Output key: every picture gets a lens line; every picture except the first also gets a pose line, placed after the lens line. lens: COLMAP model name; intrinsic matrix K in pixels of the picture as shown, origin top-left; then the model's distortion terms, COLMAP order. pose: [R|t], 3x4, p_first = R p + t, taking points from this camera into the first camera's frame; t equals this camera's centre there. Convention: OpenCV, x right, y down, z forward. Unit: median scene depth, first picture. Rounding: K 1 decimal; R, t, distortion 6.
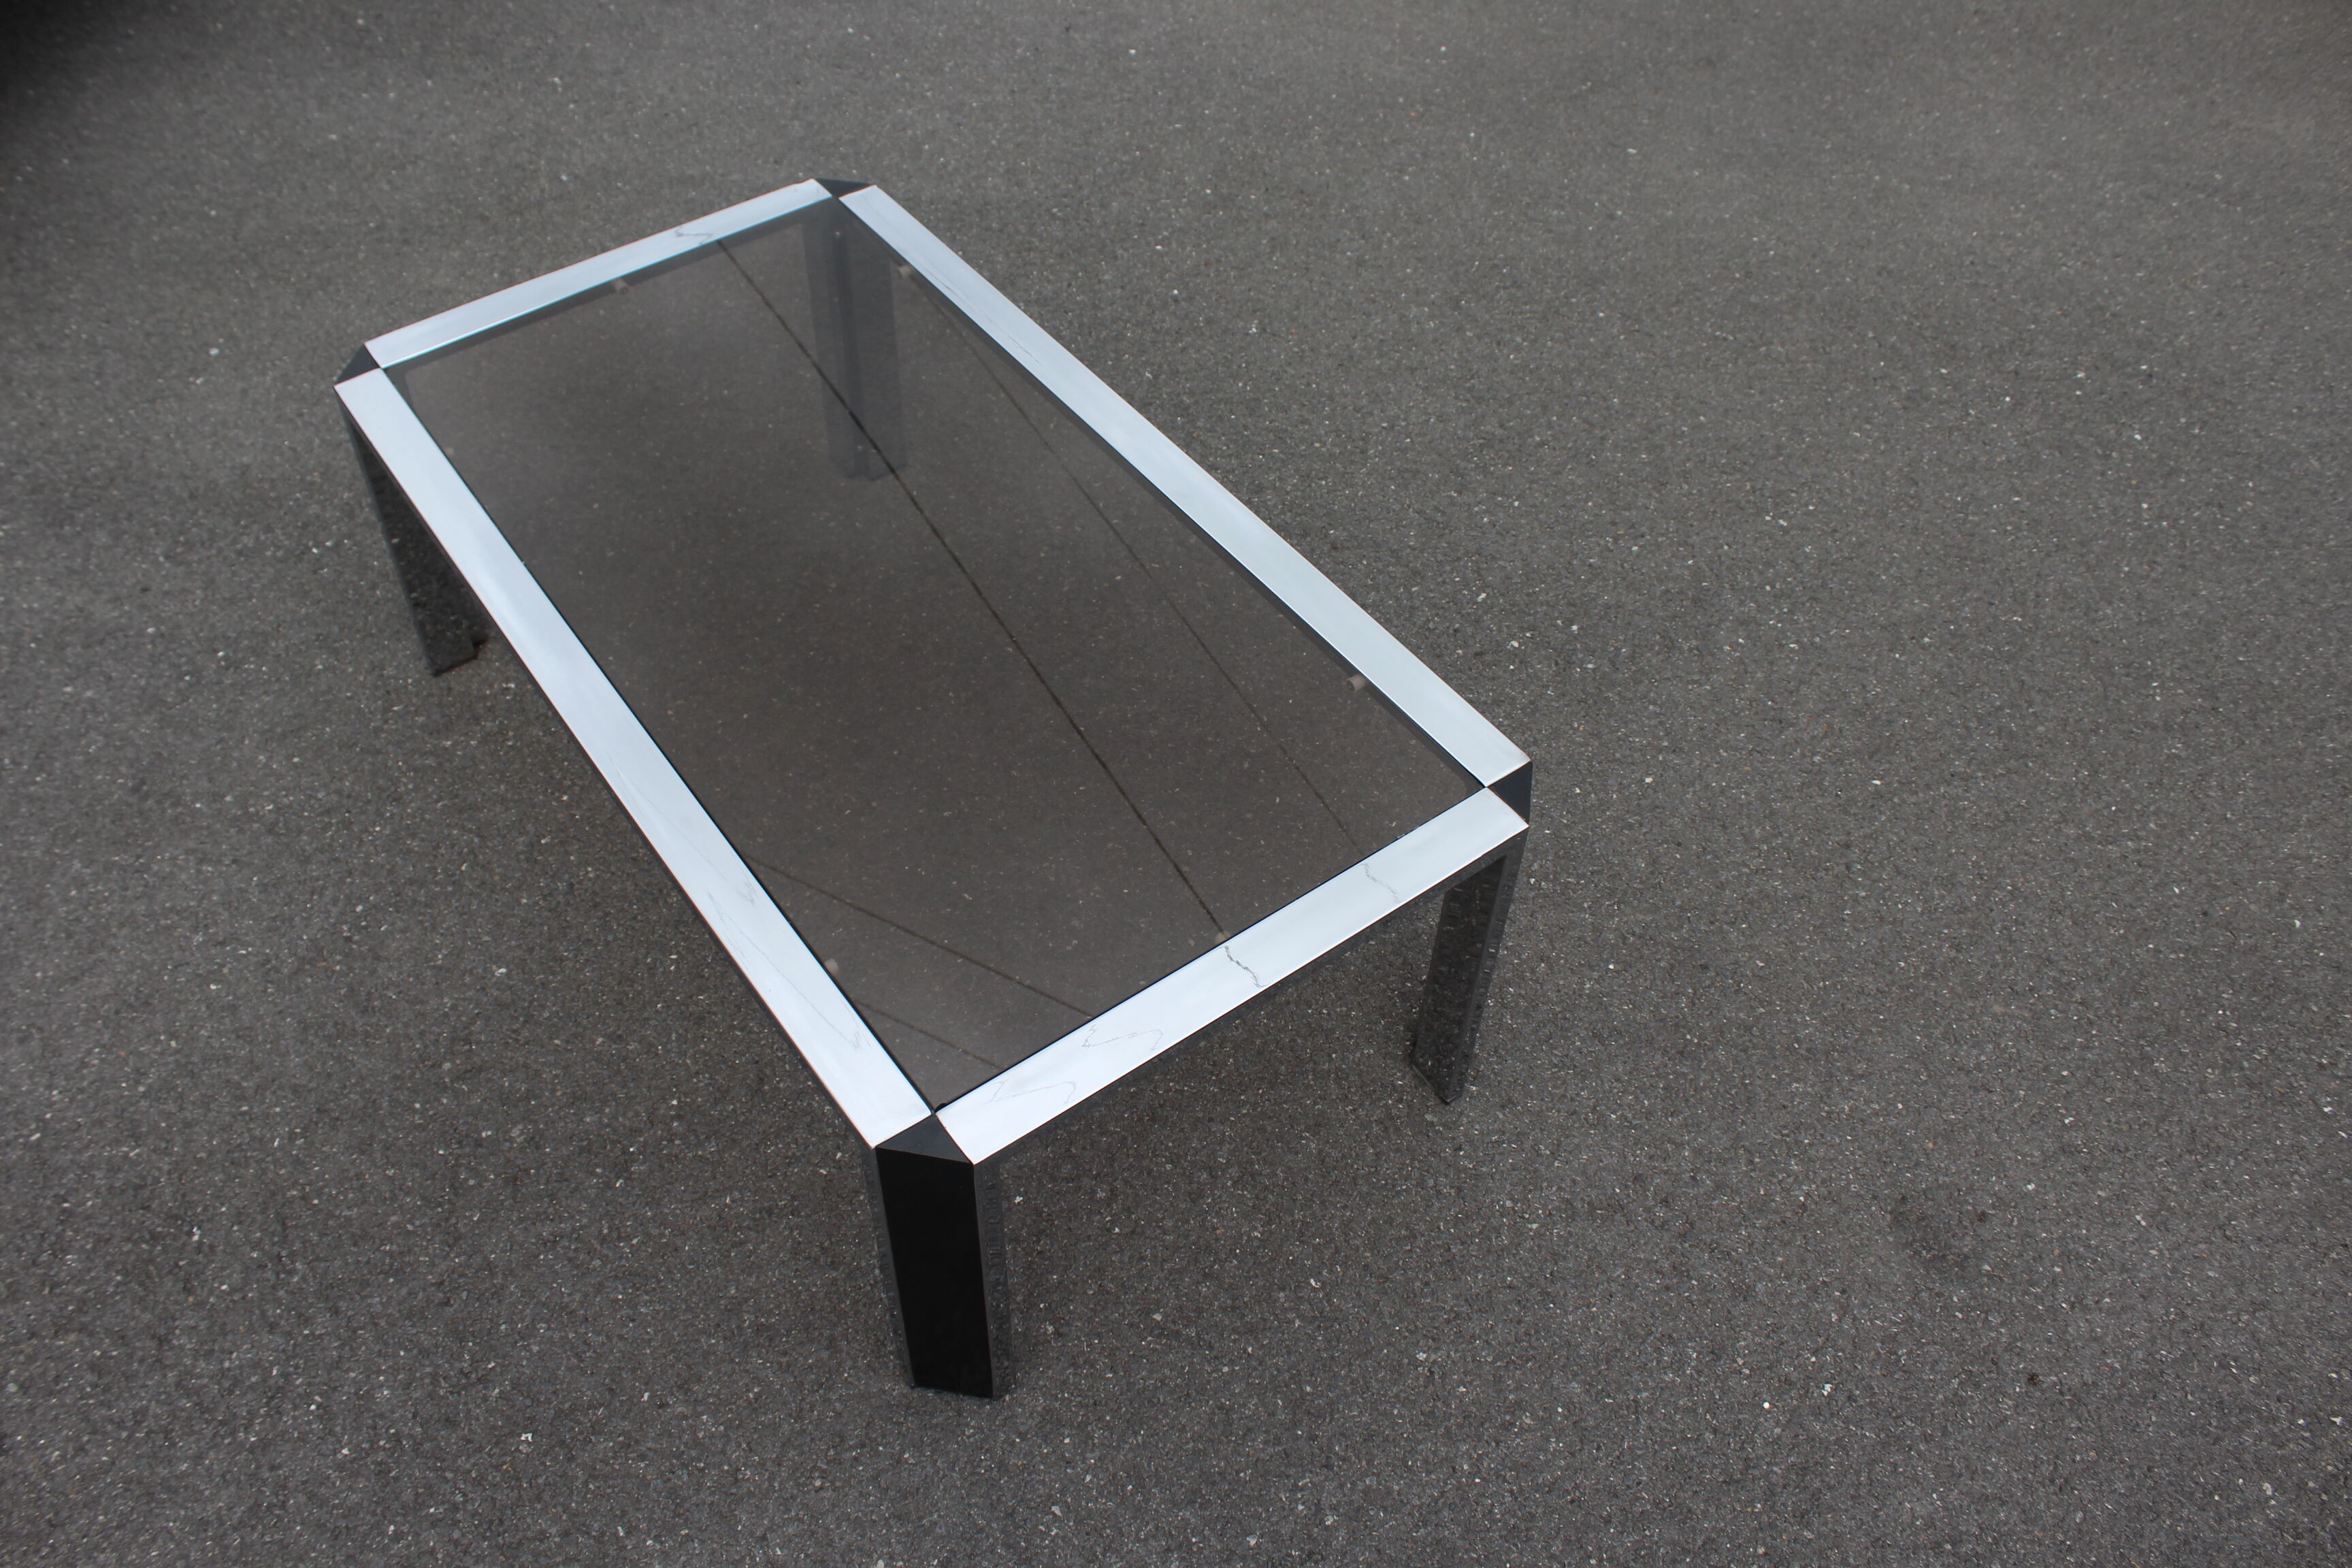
lens RADIAL K [[1967.4, 0, 1165.4], [0, 1967.4, 783.9], [0, 0, 1]] dist [-0.171841, 0.146362]
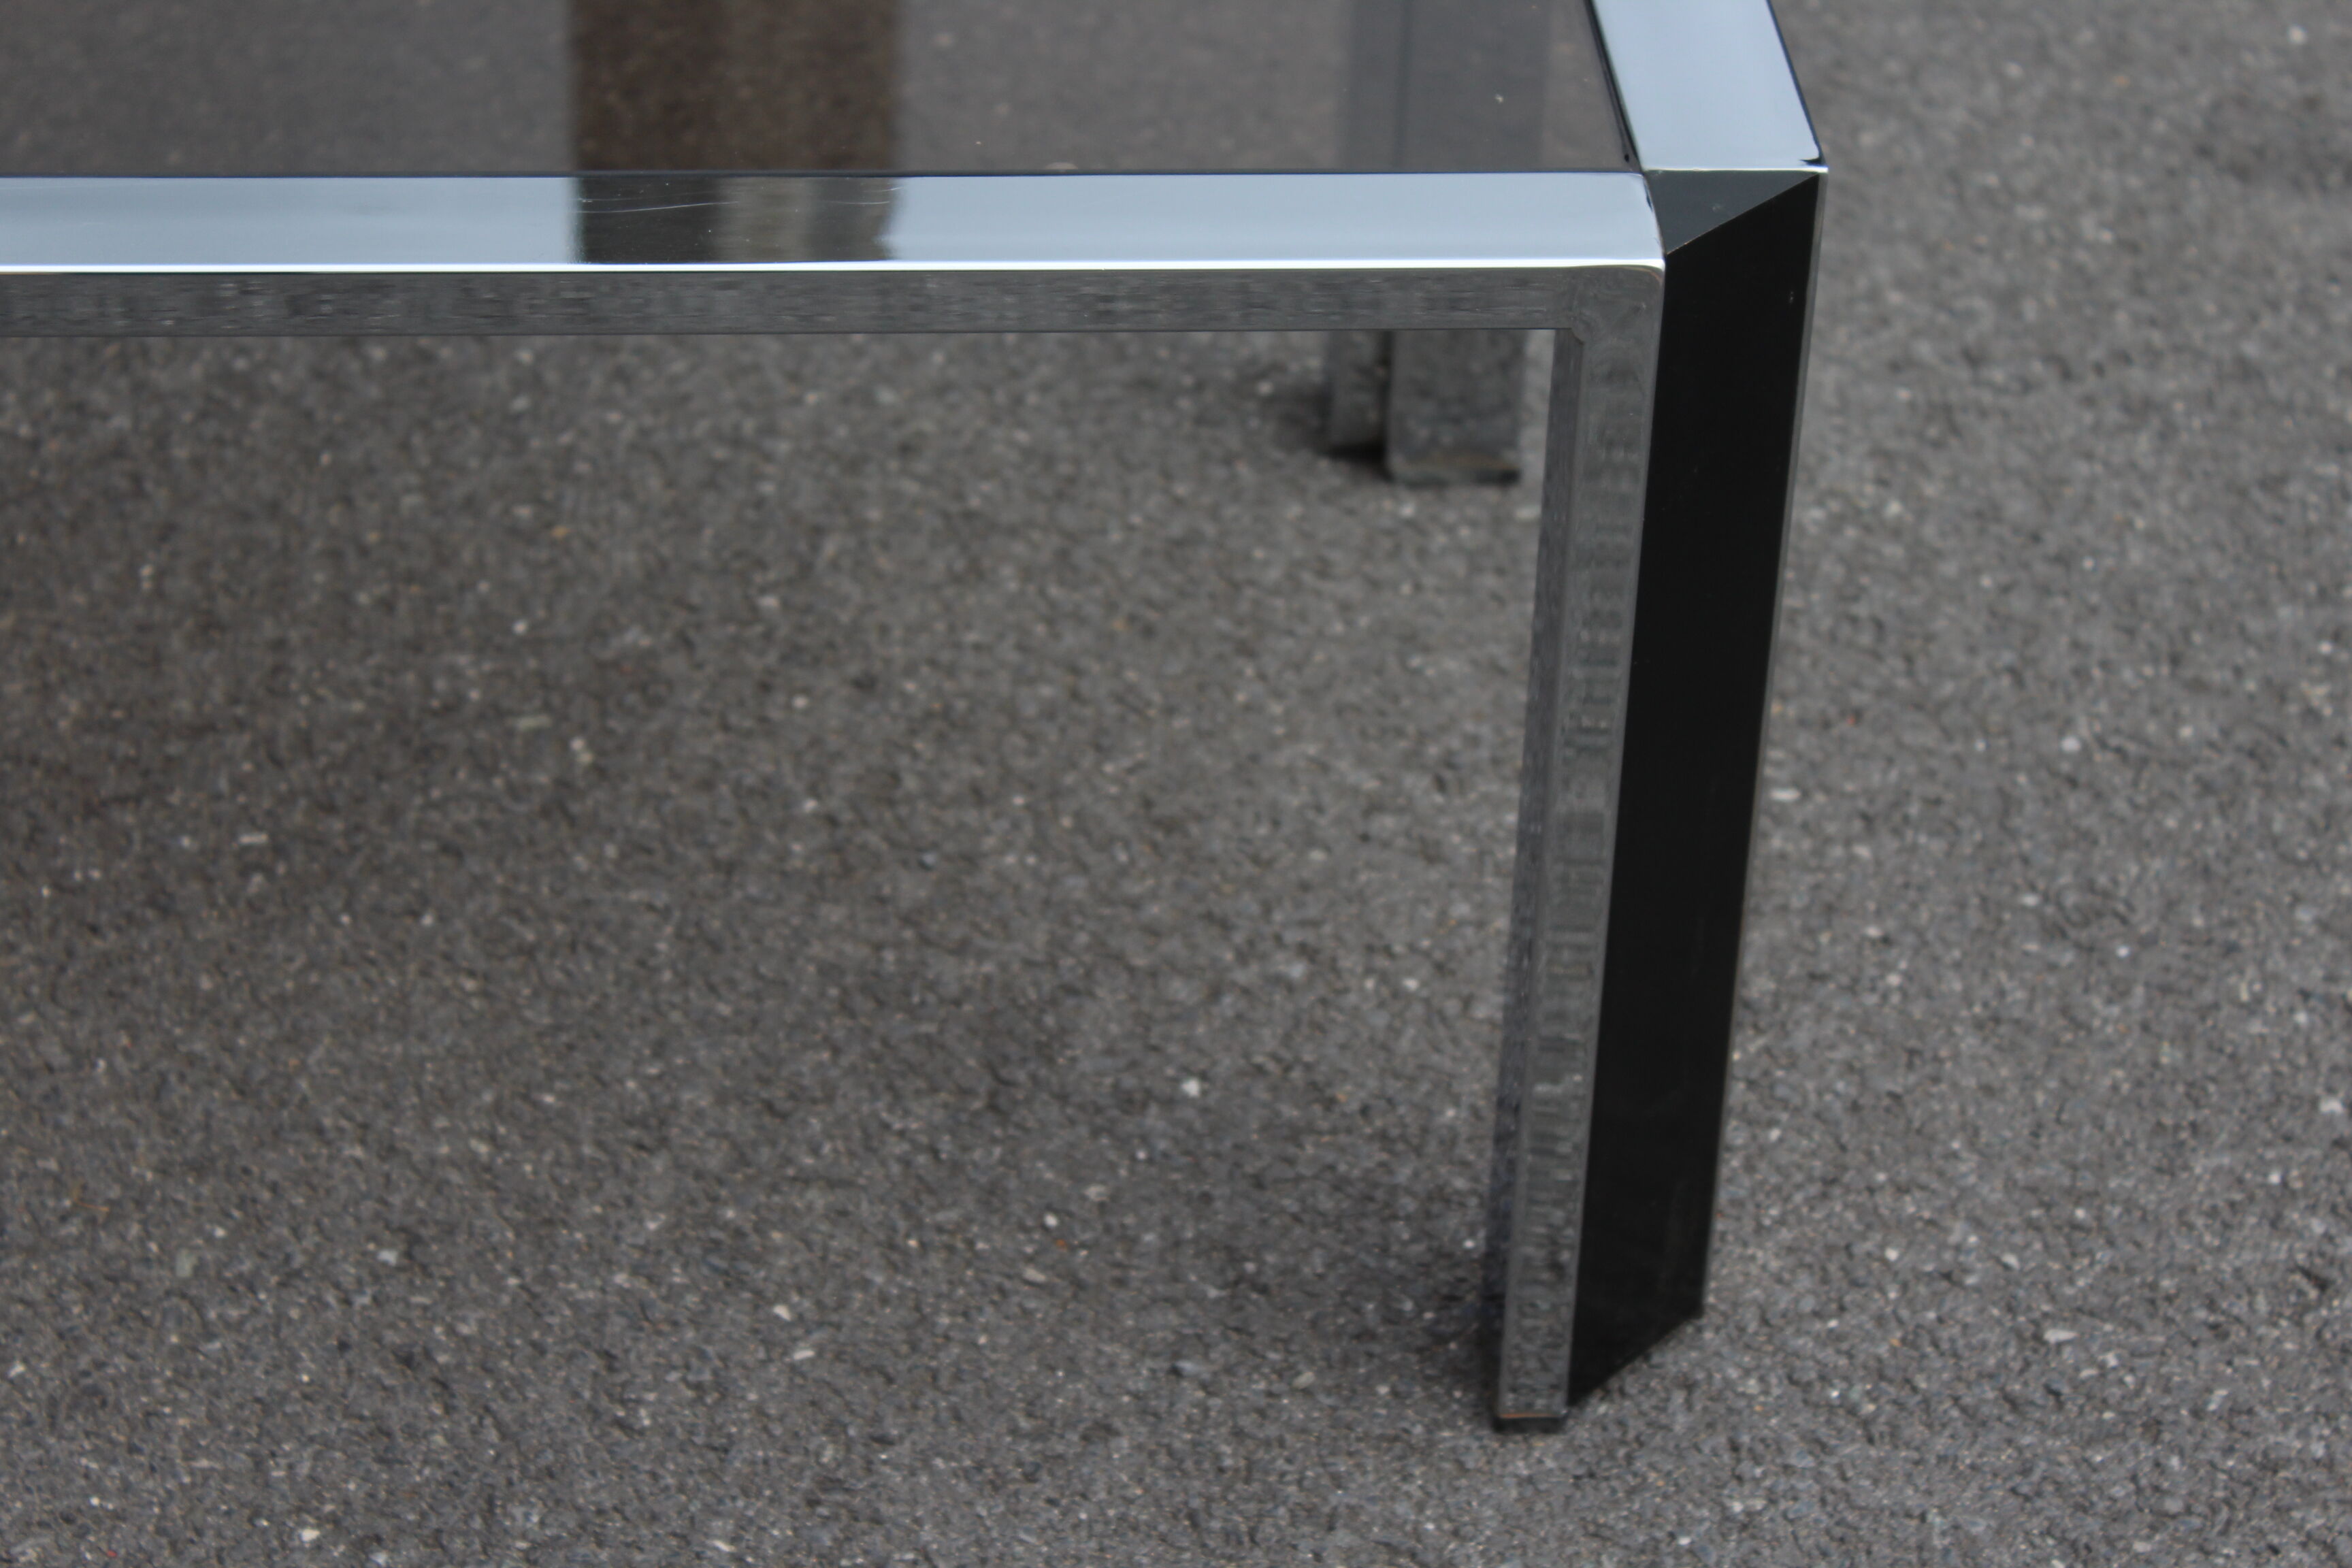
lens RADIAL K [[5450.1, 0, 1176.0], [0, 5450.1, 784.0], [0, 0, 1]] dist [0.000076, -0.055980]
pose [[0.541091, -0.475101, 0.693902, -0.748534], [0.625145, 0.779152, 0.045995, 0.120668], [-0.562507, 0.408902, 0.718599, 0.252784]]
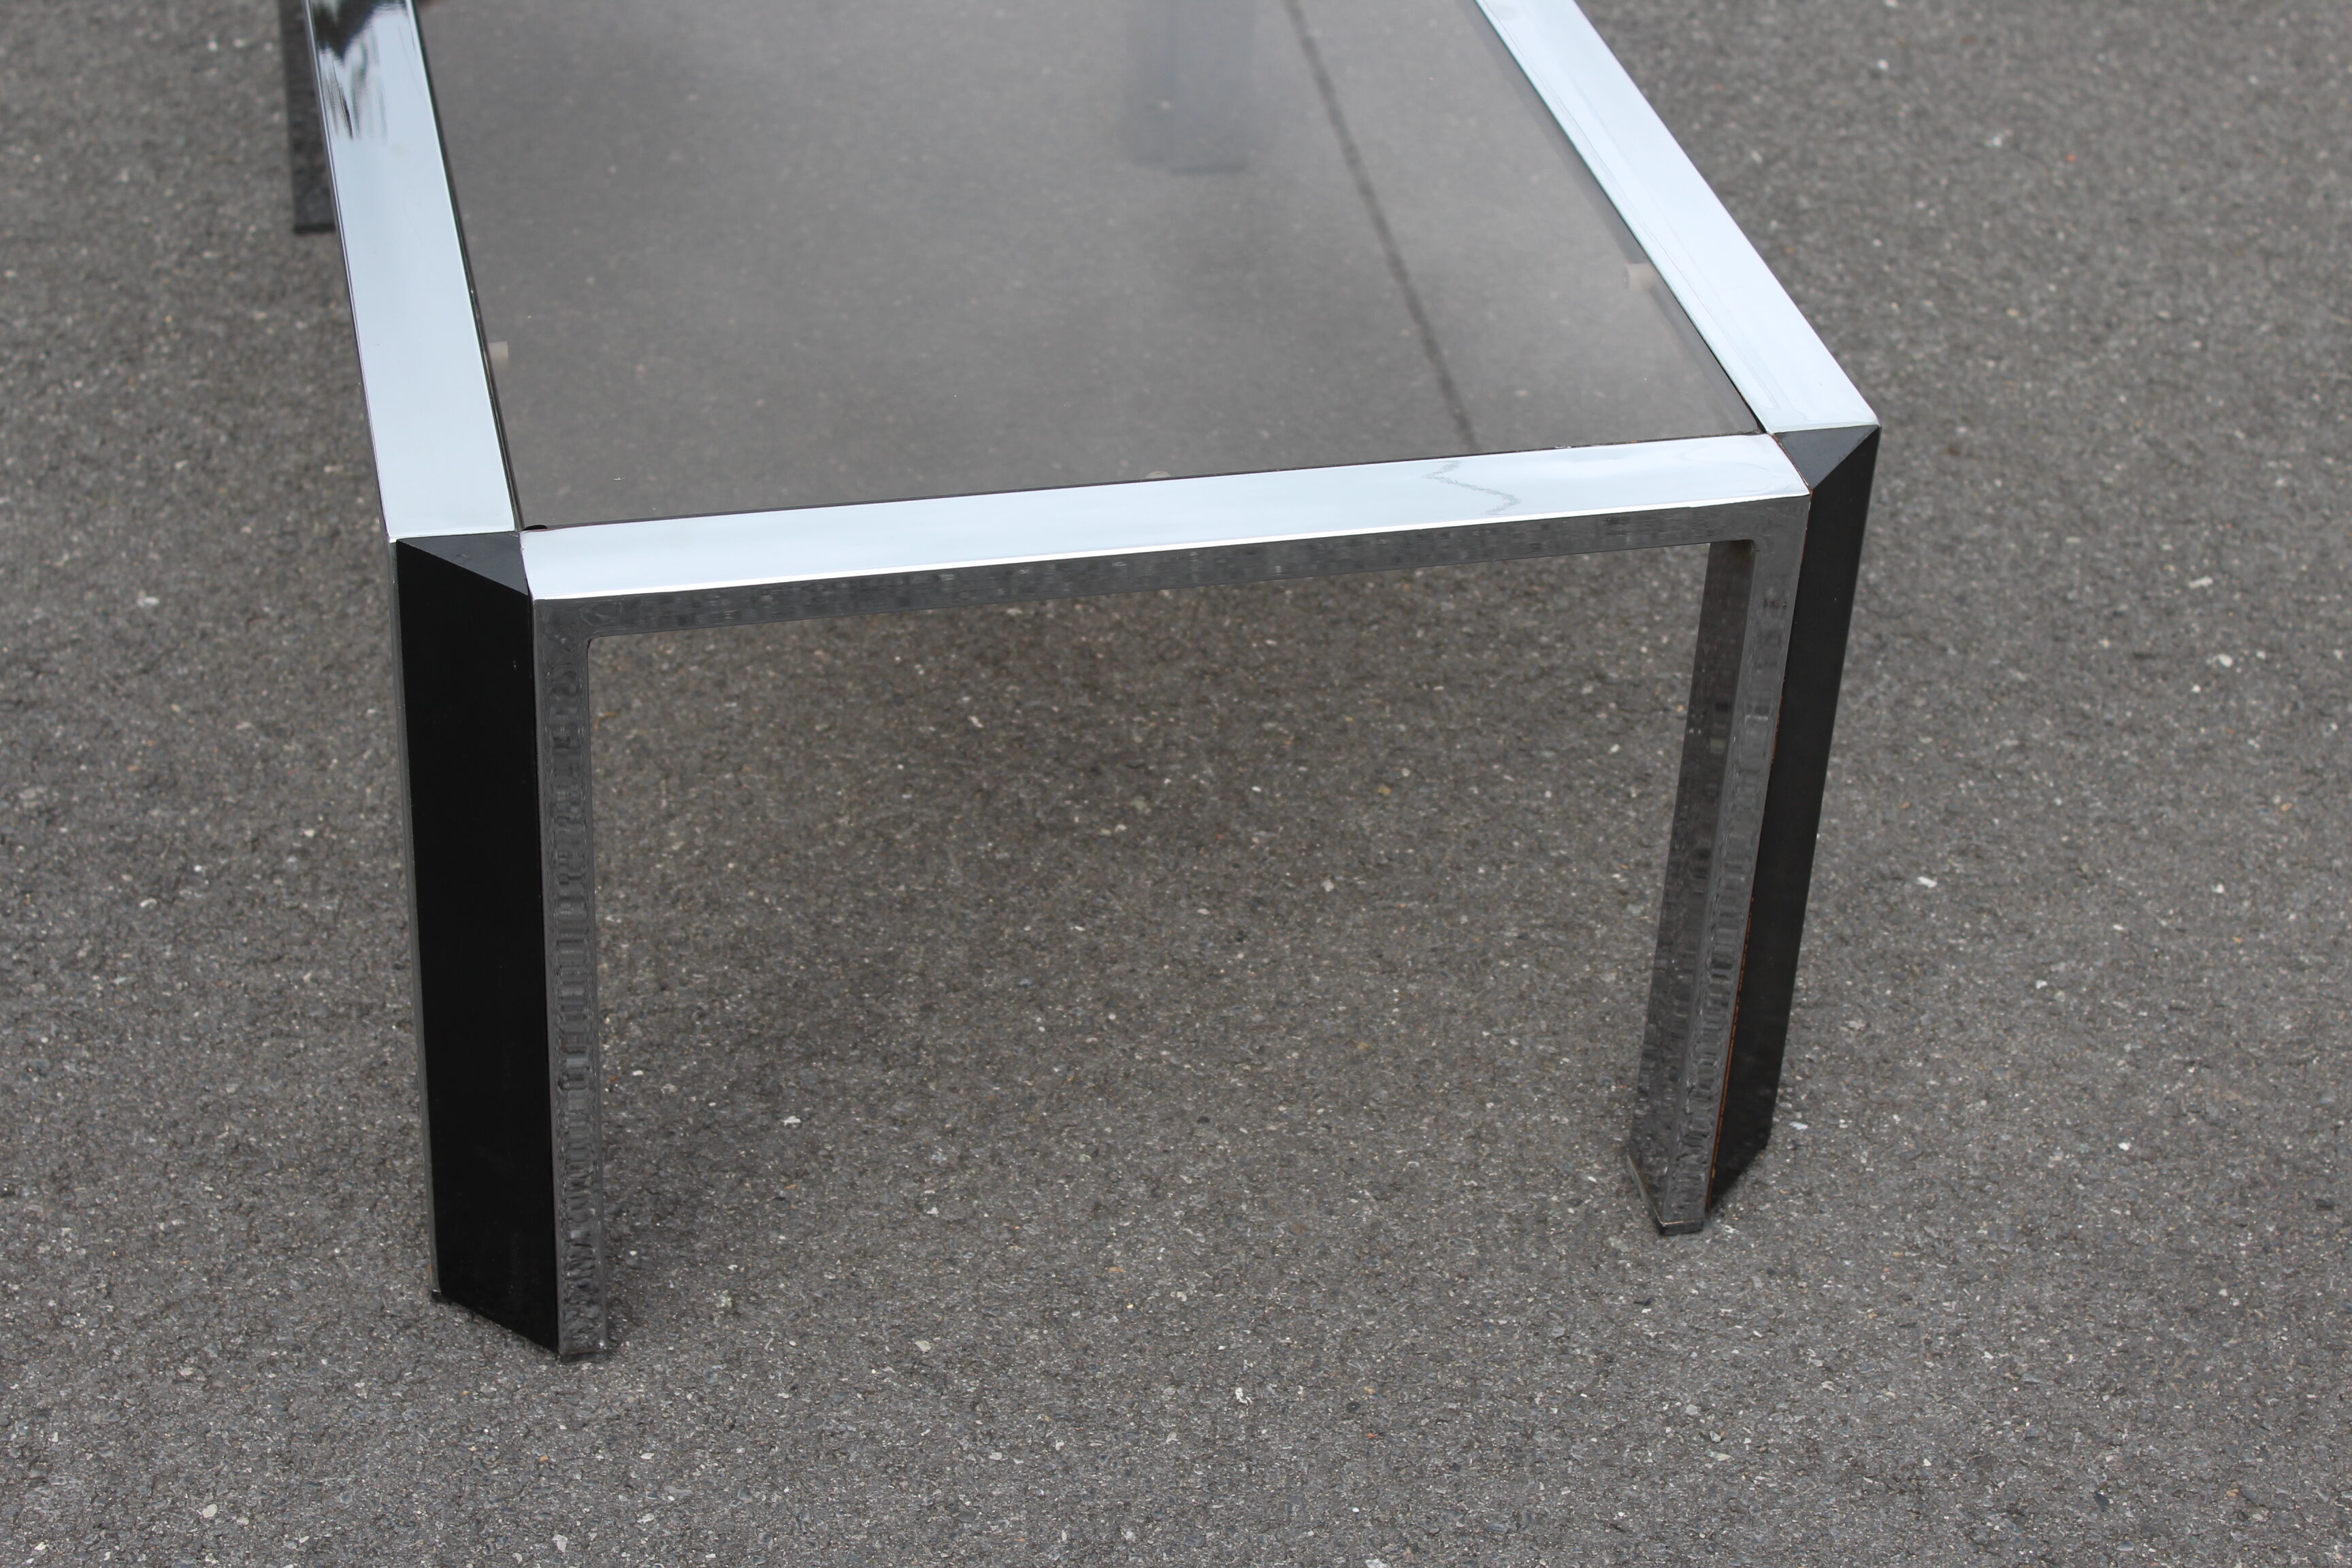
lens RADIAL K [[4204.4, 0, 1176.0], [0, 4204.4, 784.0], [0, 0, 1]] dist [0.009512, 0.033197]
pose [[0.917943, 0.241828, -0.314482, 0.351088], [-0.315228, 0.925915, -0.208116, 0.330834], [0.240856, 0.290172, 0.926169, -0.045430]]
